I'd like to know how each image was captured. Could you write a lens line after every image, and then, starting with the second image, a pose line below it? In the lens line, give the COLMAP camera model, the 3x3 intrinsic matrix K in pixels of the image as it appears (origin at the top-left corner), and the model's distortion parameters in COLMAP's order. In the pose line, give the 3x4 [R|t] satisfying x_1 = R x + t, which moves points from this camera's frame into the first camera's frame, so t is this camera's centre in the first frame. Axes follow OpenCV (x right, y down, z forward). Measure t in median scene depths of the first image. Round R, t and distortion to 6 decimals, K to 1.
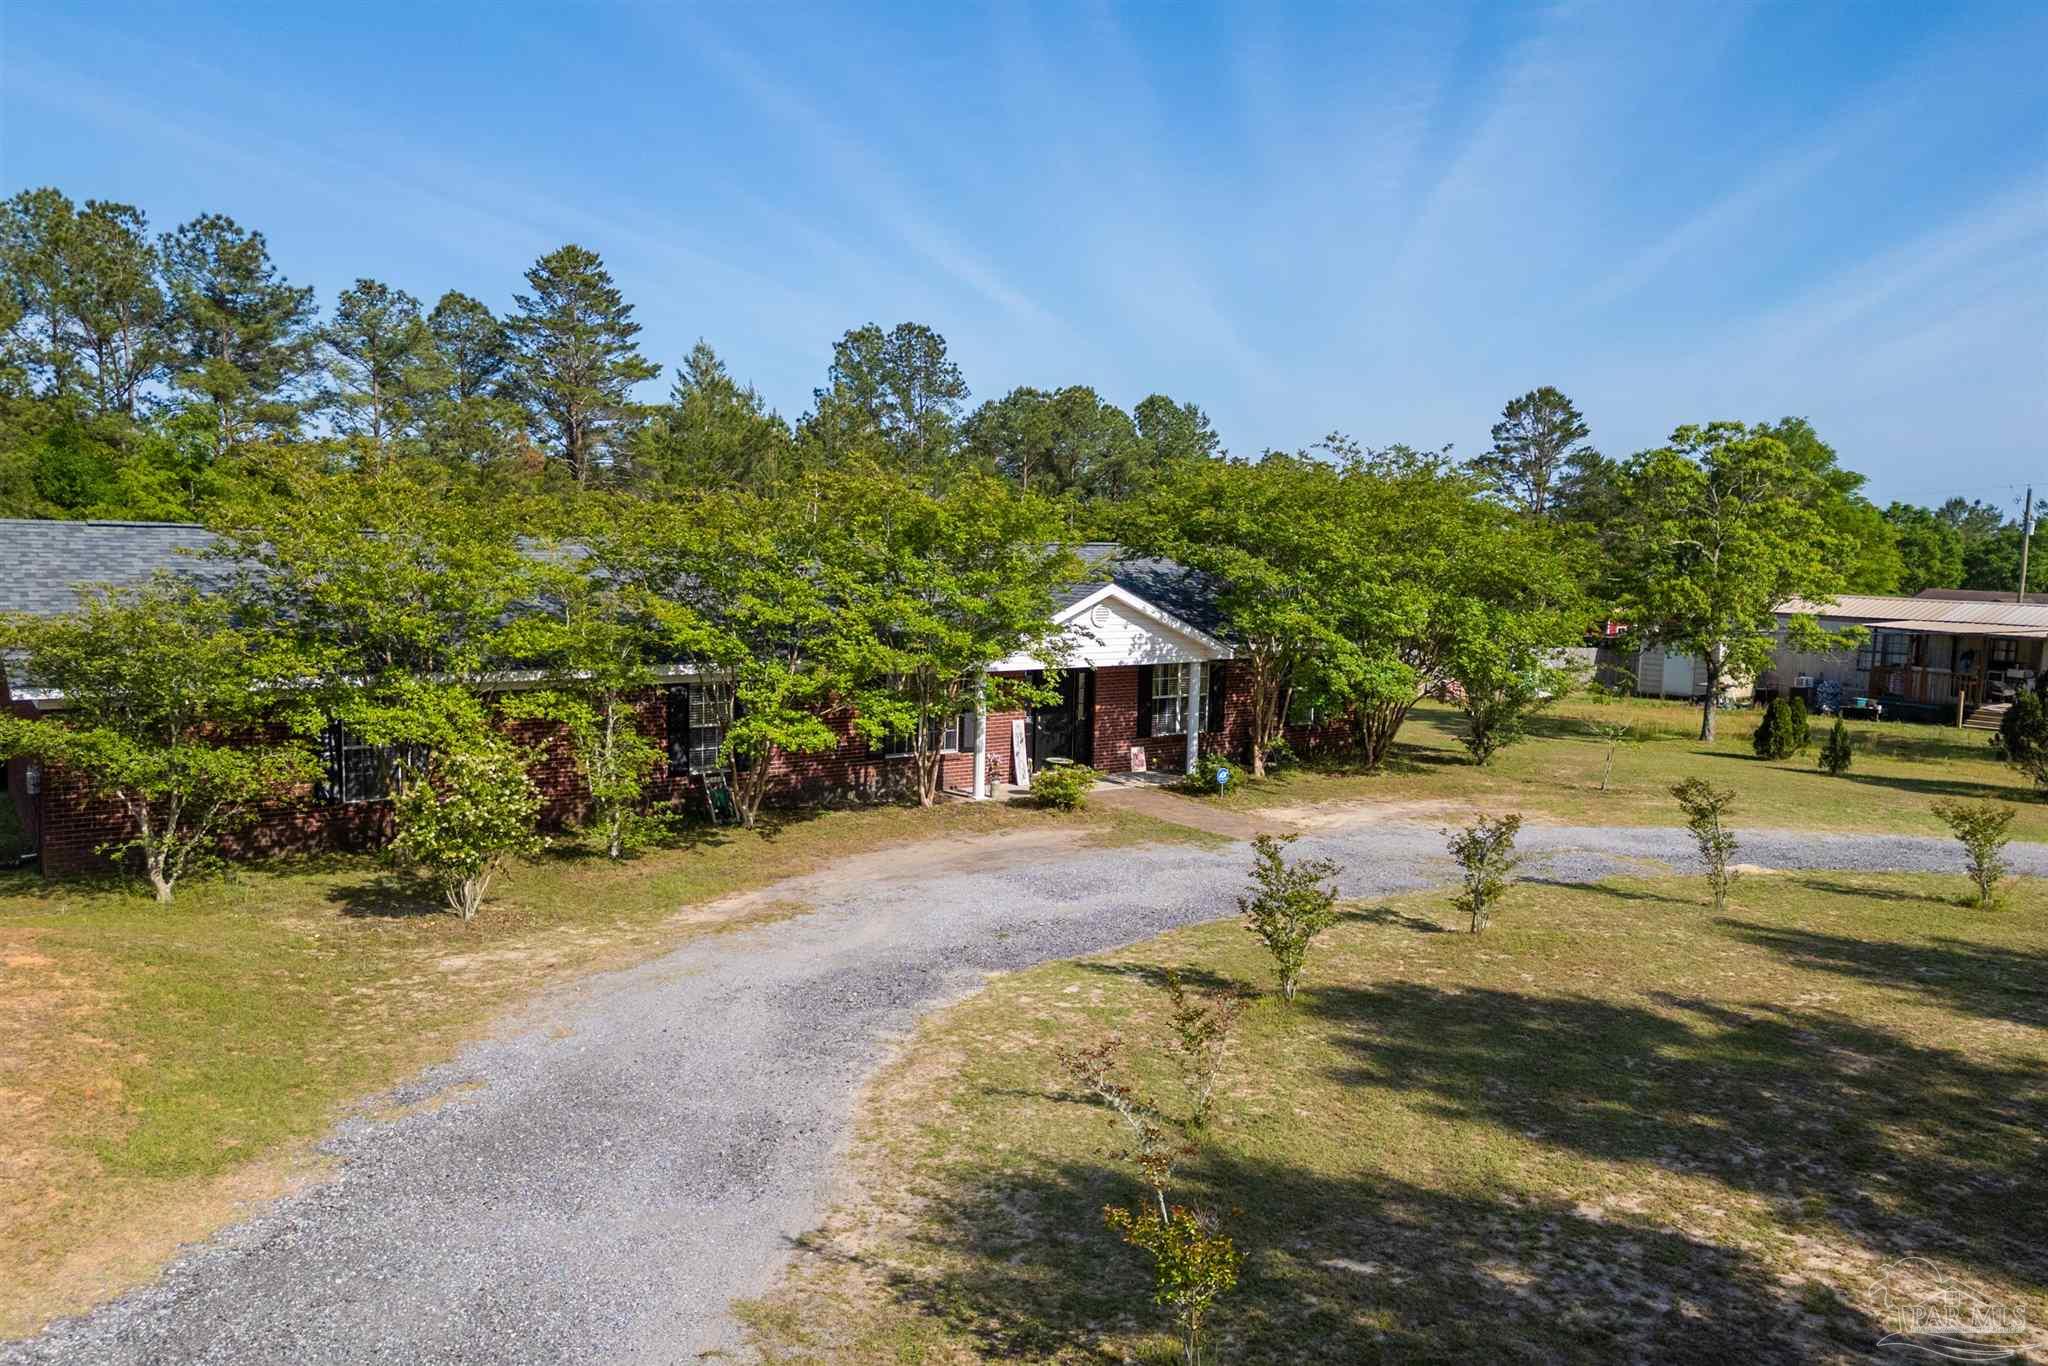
lens RADIAL K [[1544.9, 0, 1028.8], [0, 1544.9, 595.3], [0, 0, 1]] dist [0.059350, -0.002986]
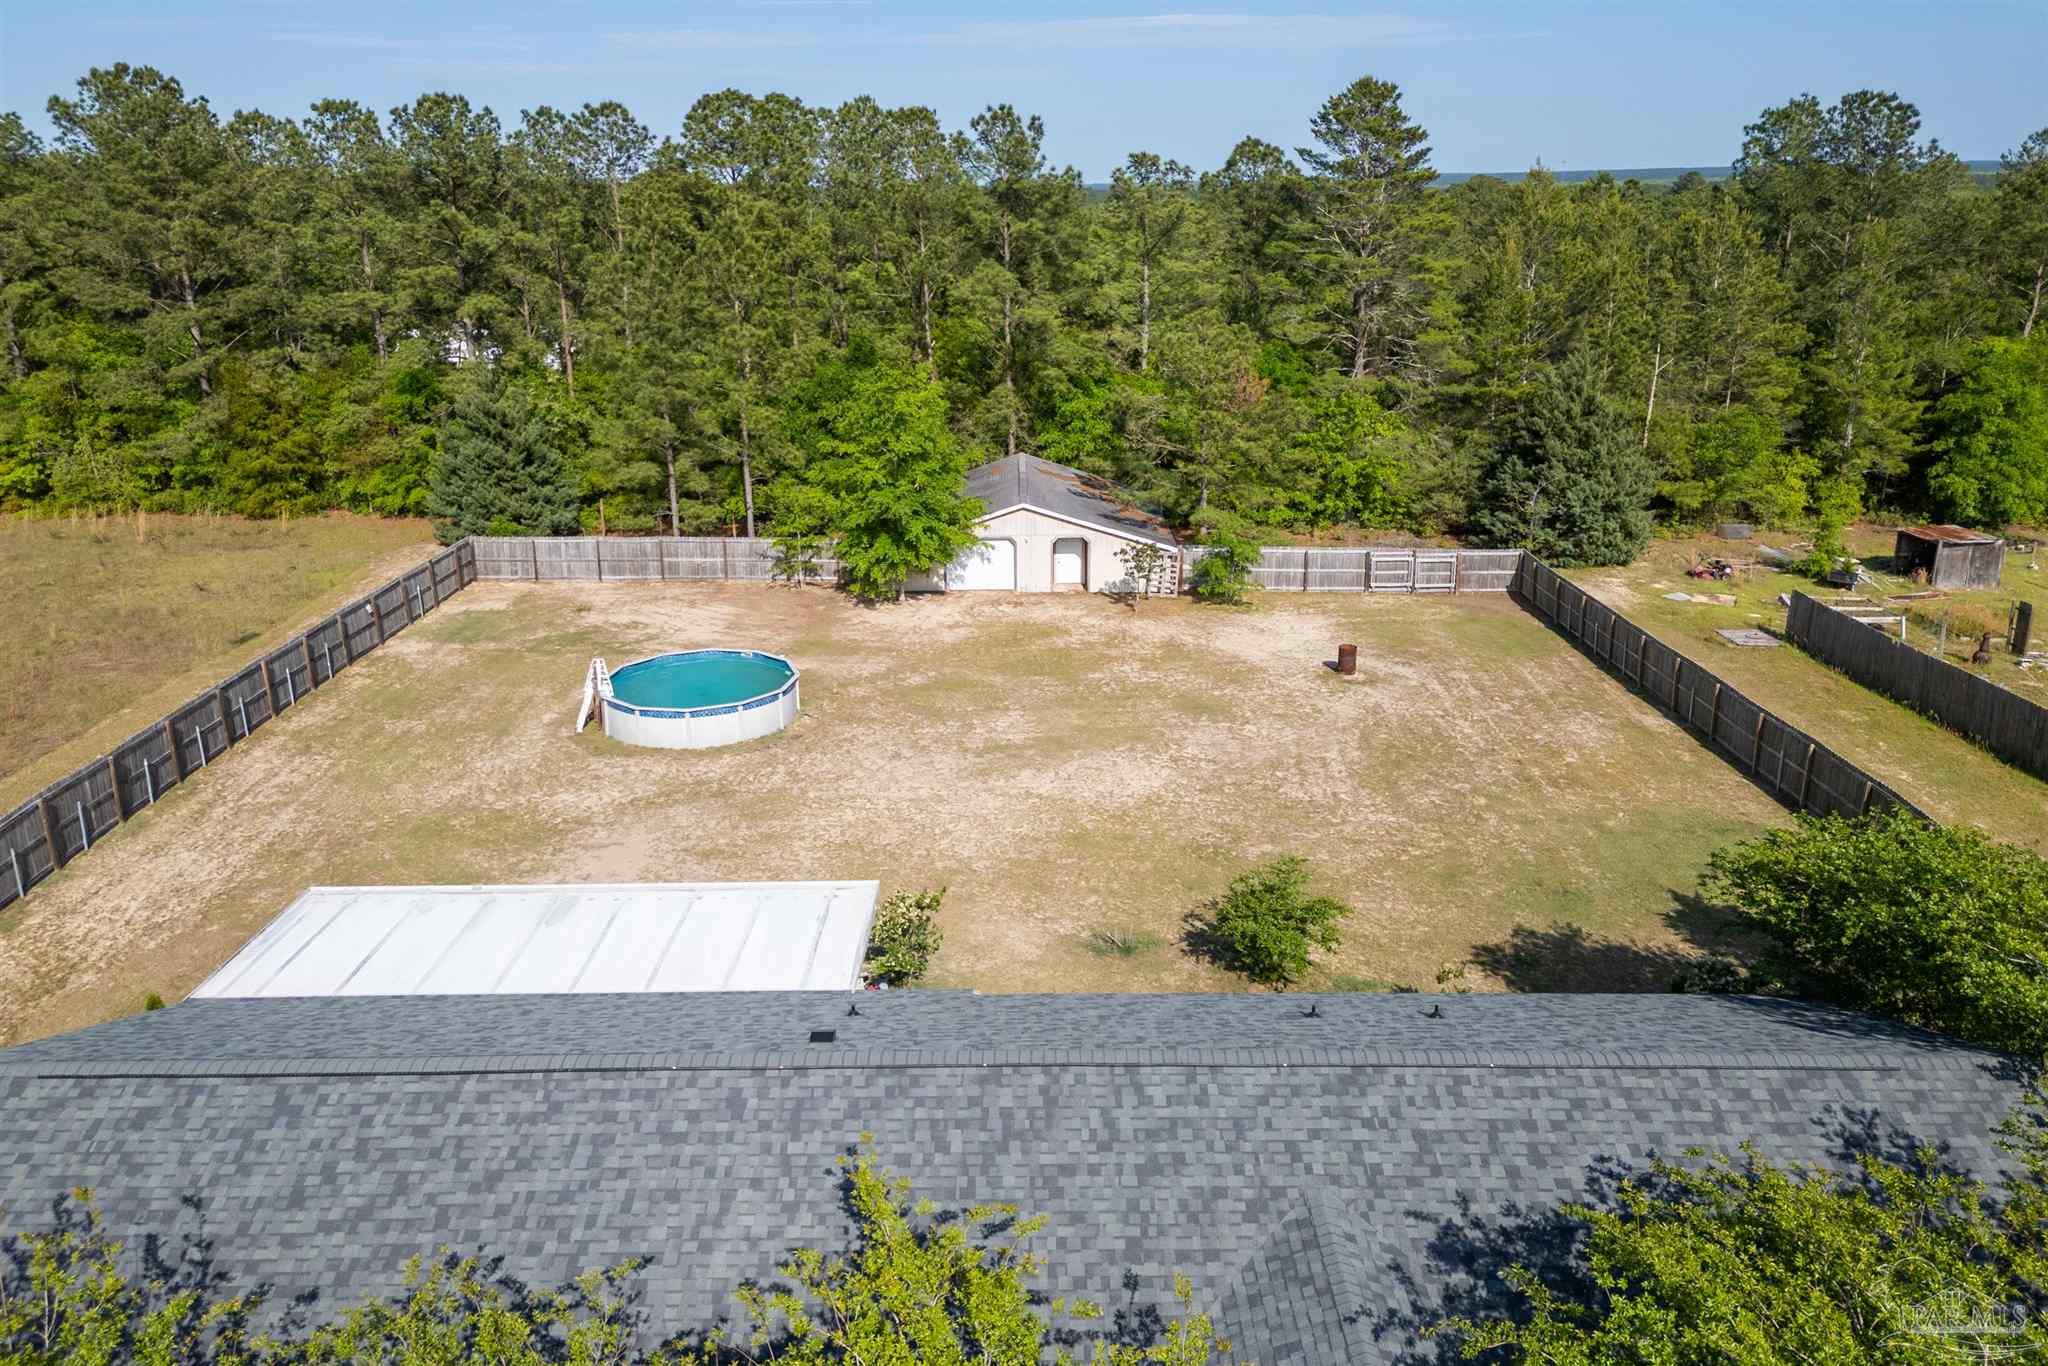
lens RADIAL K [[1444.0, 0, 1018.6], [0, 1444.0, 652.2], [0, 0, 1]] dist [0.077315, -0.047690]
pose [[0.793553, 0.146748, -0.590541, 0.162341], [0.007543, 0.968038, 0.250692, -0.322595], [0.608454, -0.203391, 0.767082, 0.592937]]
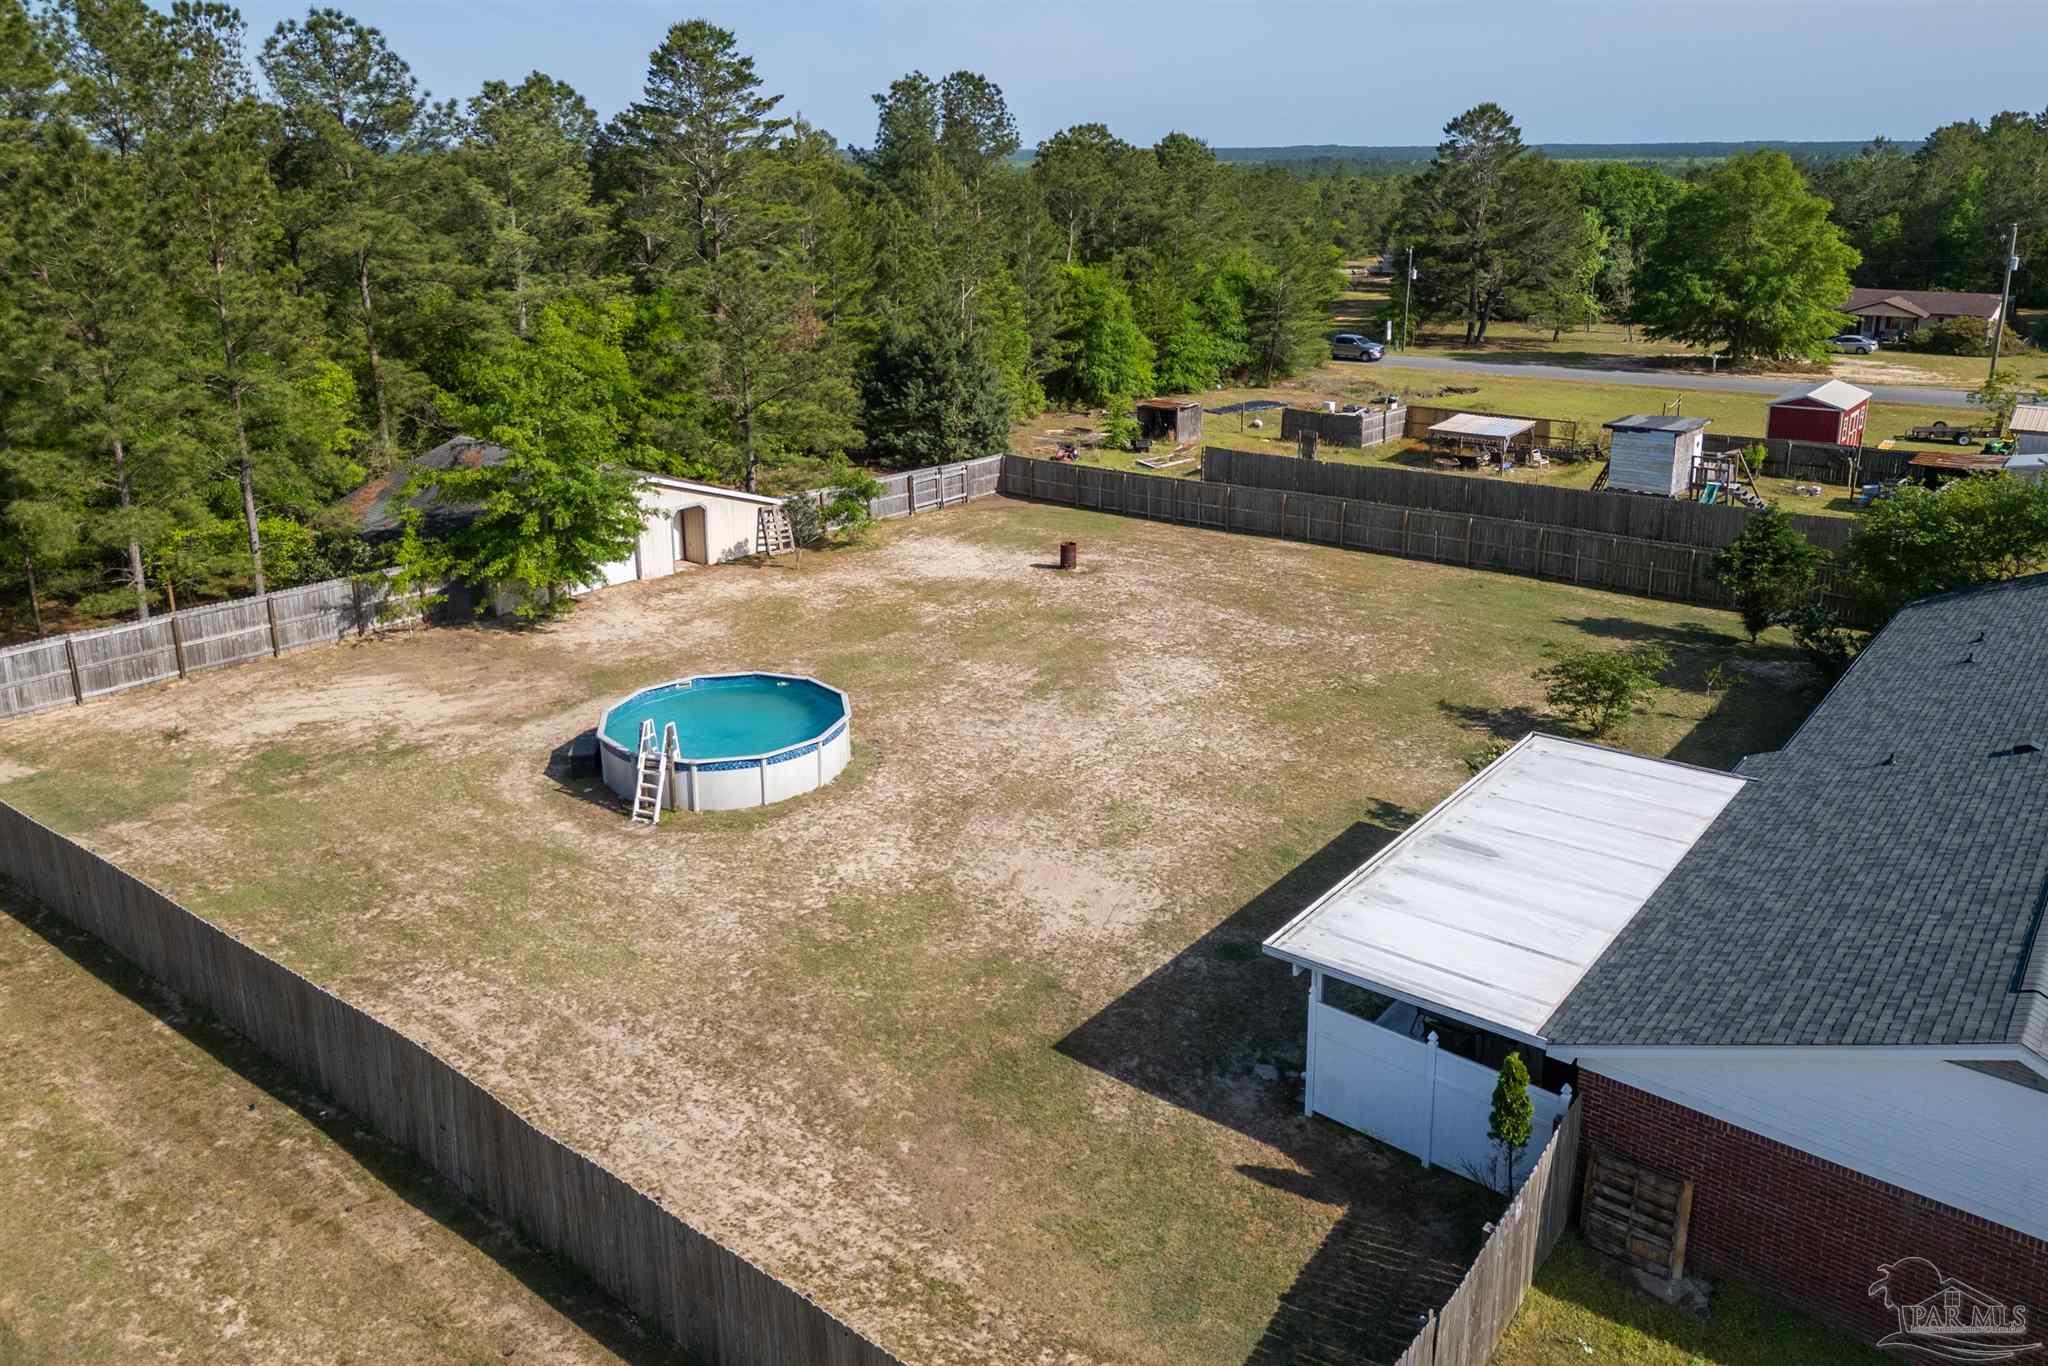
lens RADIAL K [[1466.6, 0, 1017.3], [0, 1466.6, 566.5], [0, 0, 1]] dist [0.076143, -0.055218]
pose [[0.968123, -0.094675, 0.231892, -0.894131], [0.039923, 0.972302, 0.230292, -0.308175], [-0.247272, -0.213693, 0.945088, 0.394259]]
